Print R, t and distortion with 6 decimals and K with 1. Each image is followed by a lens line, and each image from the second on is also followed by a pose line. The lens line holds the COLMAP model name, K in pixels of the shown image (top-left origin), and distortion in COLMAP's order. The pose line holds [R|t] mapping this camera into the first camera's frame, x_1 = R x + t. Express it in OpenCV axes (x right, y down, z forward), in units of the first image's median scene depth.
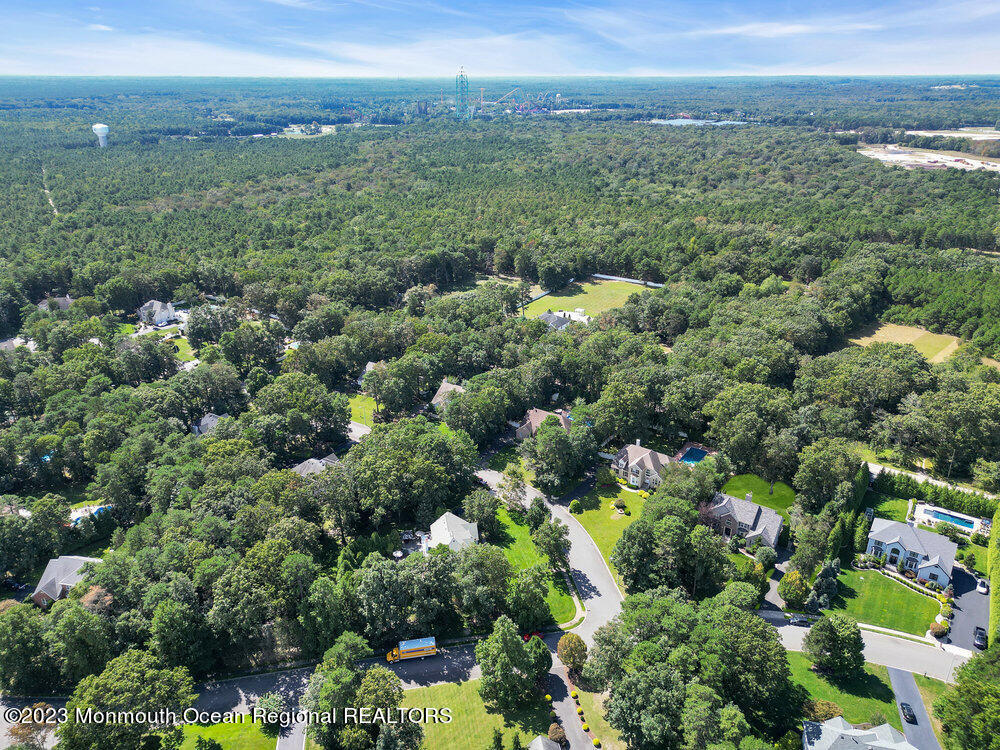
lens RADIAL K [[695.1, 0, 500.0], [0, 695.1, 375.0], [0, 0, 1]] dist [0.076926, -0.081292]
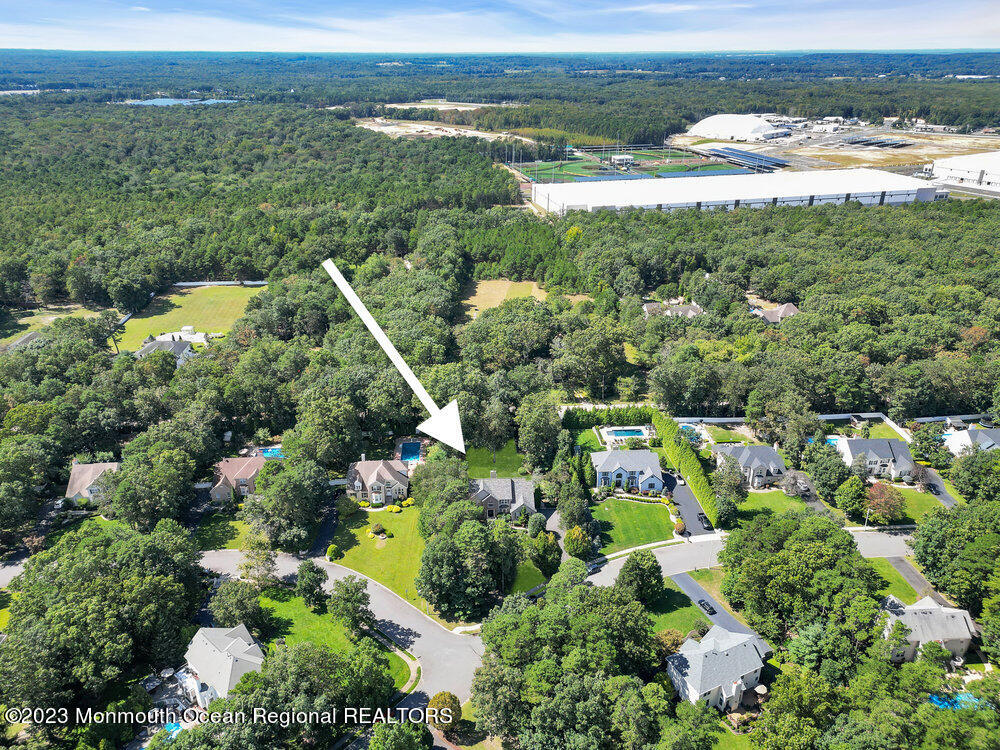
lens RADIAL K [[695.1, 0, 500.0], [0, 695.1, 375.0], [0, 0, 1]] dist [0.076926, -0.081292]
pose [[0.781798, -0.260630, 0.566449, -0.150439], [0.244699, 0.963817, 0.105737, -0.059775], [-0.573511, 0.055944, 0.817286, 0.133440]]
